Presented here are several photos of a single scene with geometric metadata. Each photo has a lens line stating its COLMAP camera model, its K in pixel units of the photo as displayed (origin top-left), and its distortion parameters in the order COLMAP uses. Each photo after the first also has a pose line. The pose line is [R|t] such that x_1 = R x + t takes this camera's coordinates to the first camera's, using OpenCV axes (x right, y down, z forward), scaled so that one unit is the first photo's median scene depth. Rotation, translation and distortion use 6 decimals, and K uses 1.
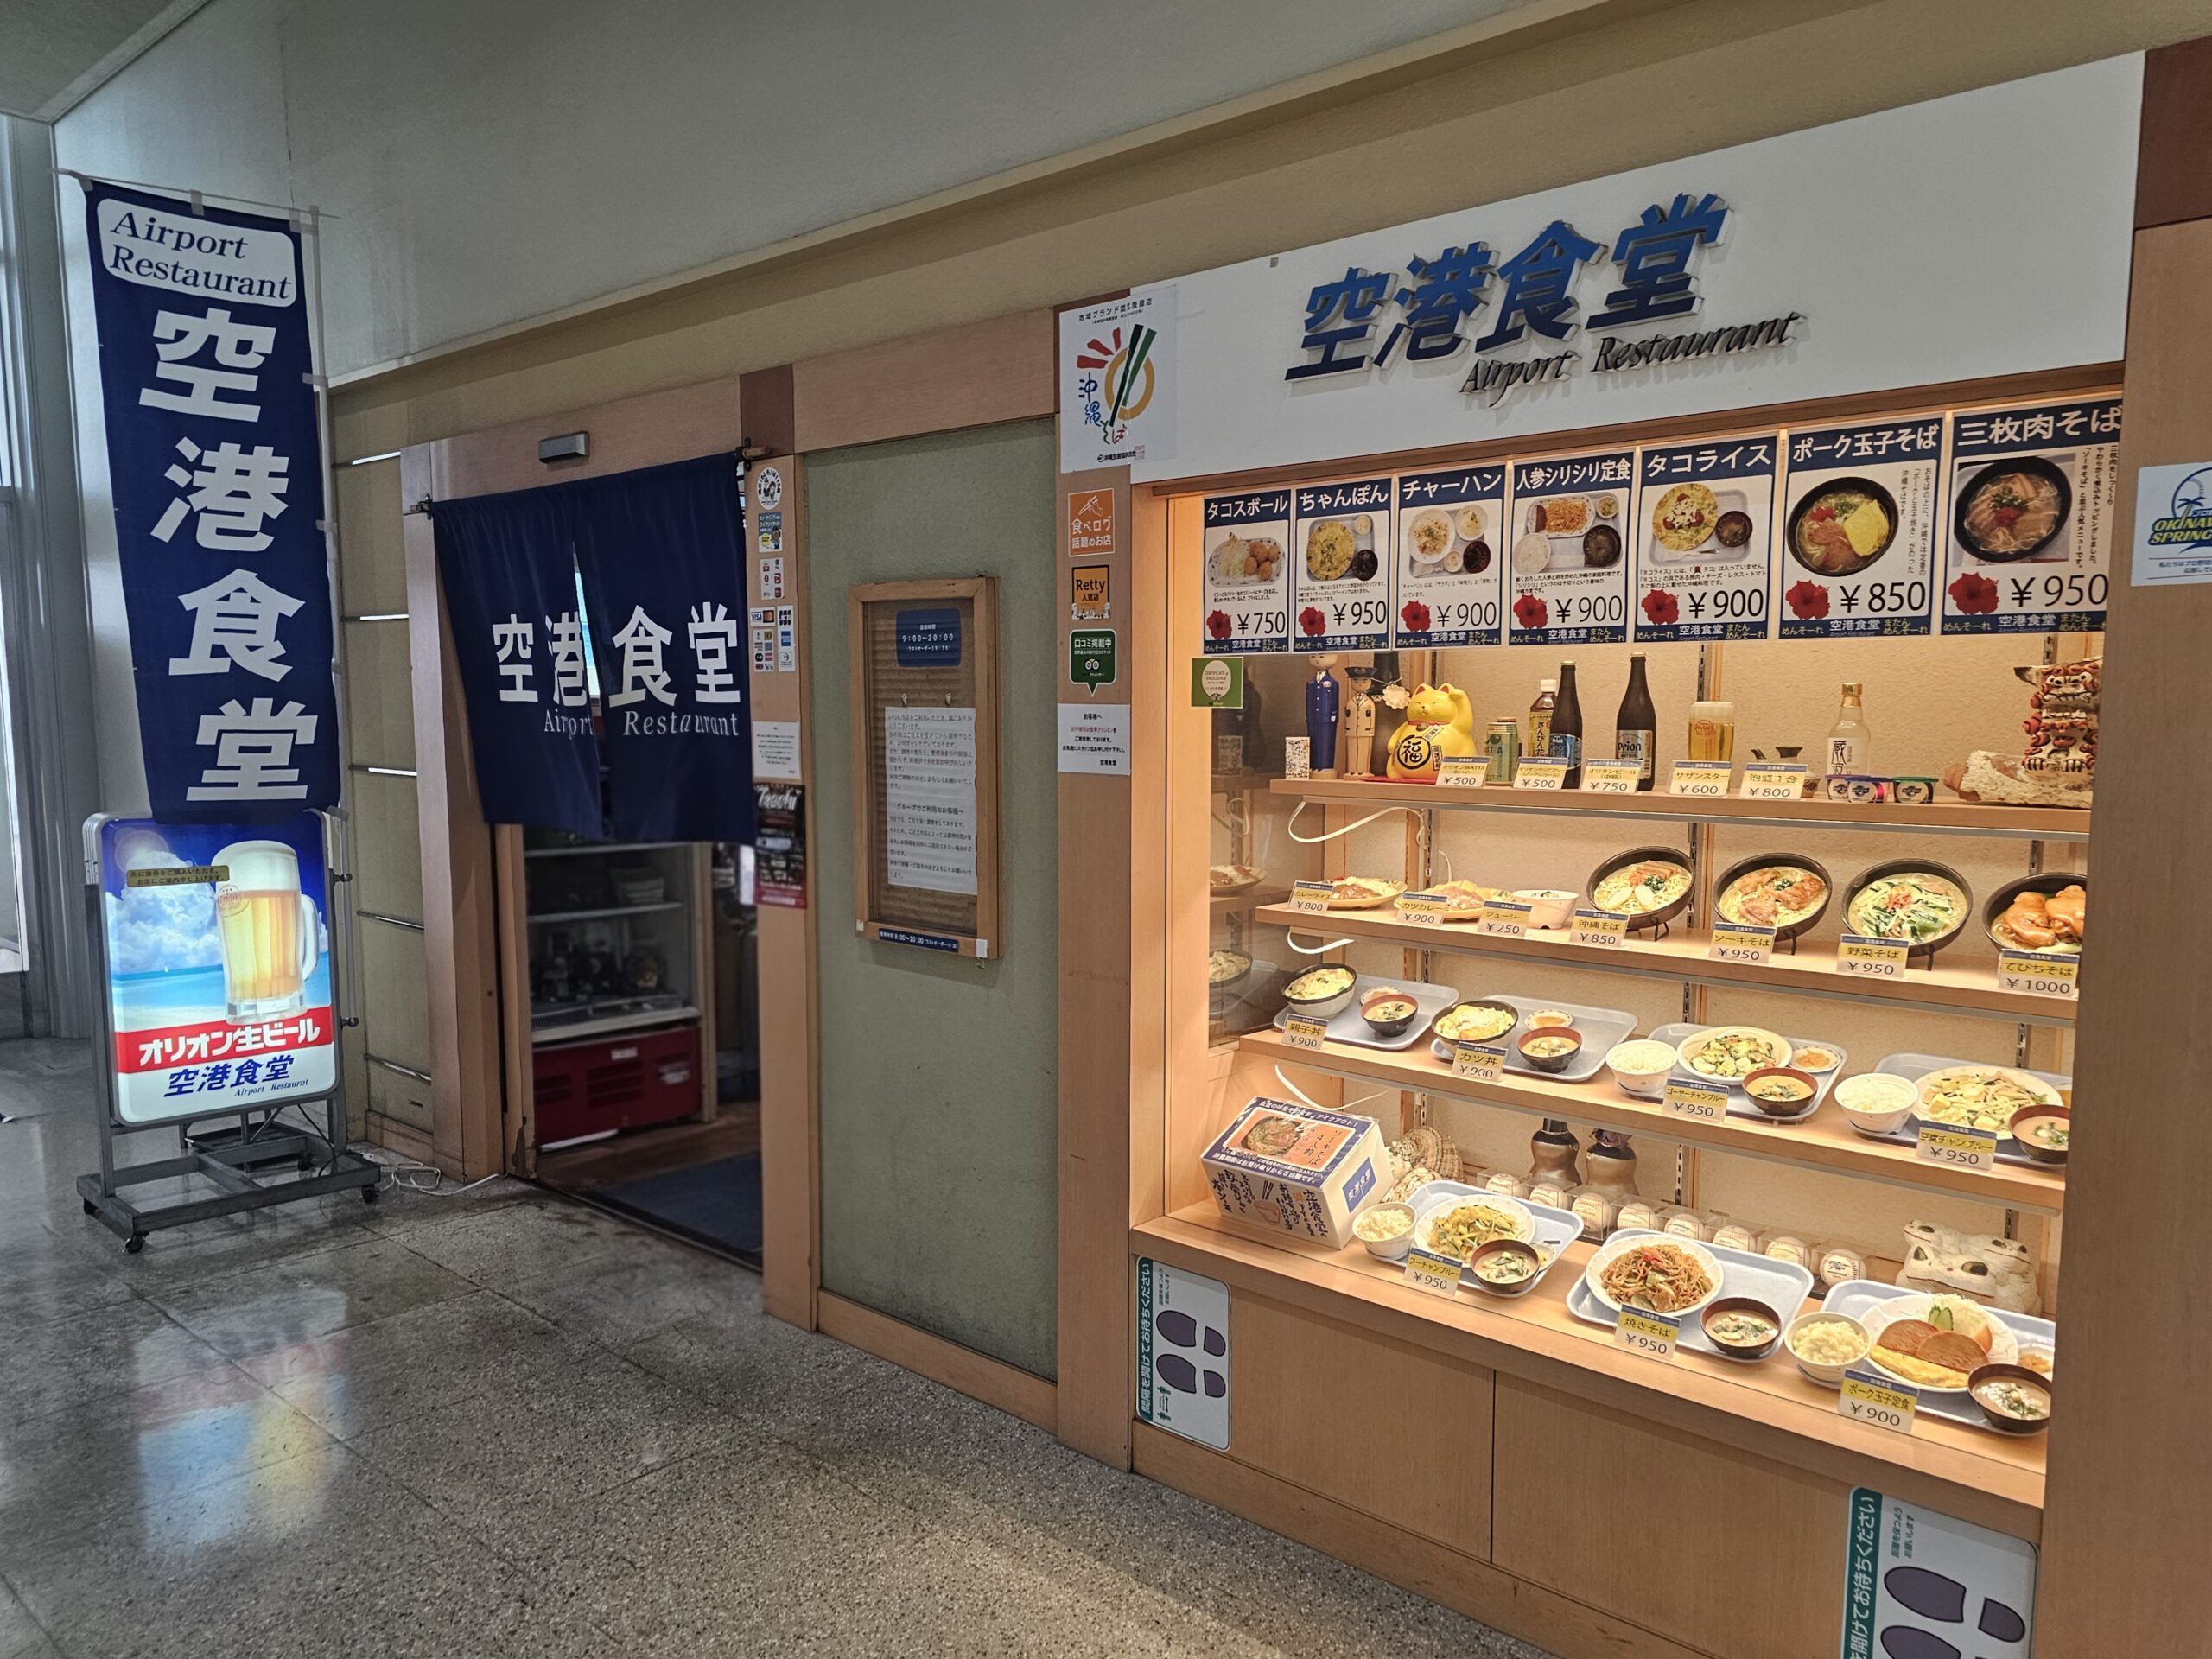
lens RADIAL K [[1504.8, 0, 1110.3], [0, 1504.8, 877.8], [0, 0, 1]] dist [0.045210, -0.044140]
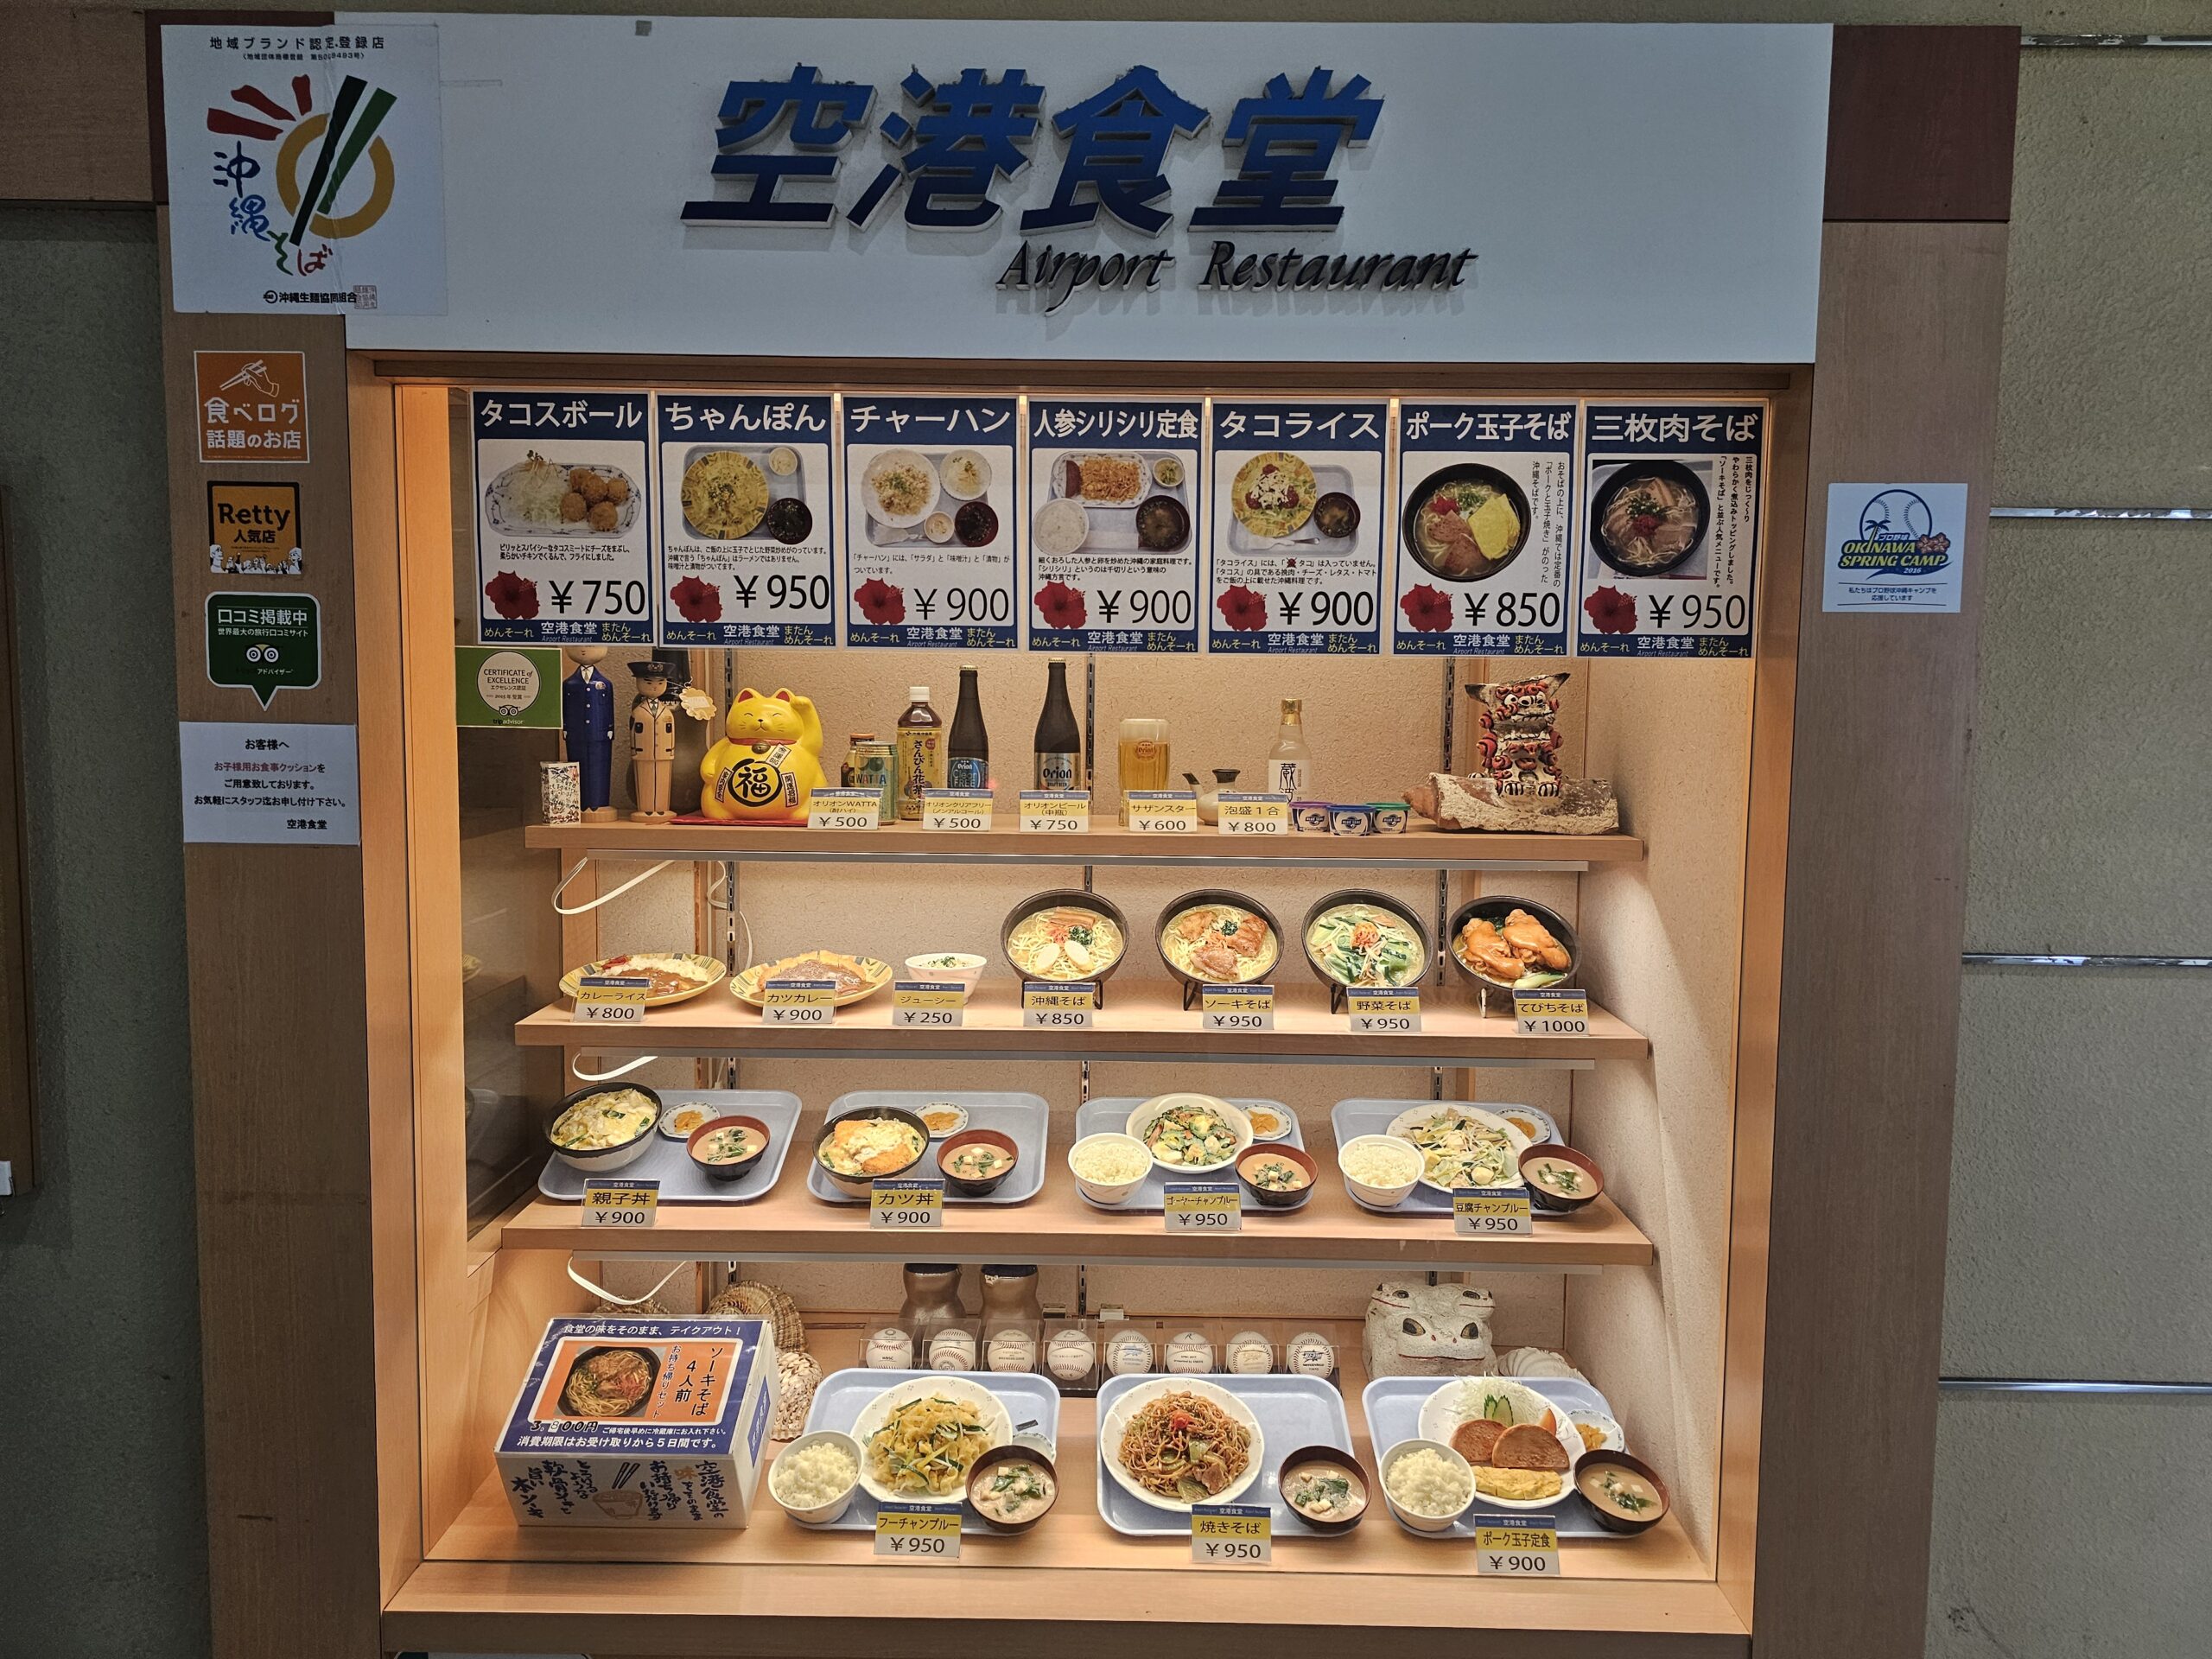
lens RADIAL K [[1508.2, 0, 1103.2], [0, 1508.2, 803.9], [0, 0, 1]] dist [0.080971, -0.095424]
pose [[0.750990, -0.048962, 0.658496, -0.188468], [0.068048, 0.997676, -0.003424, -0.073500], [-0.656798, 0.047381, 0.752576, 0.427650]]
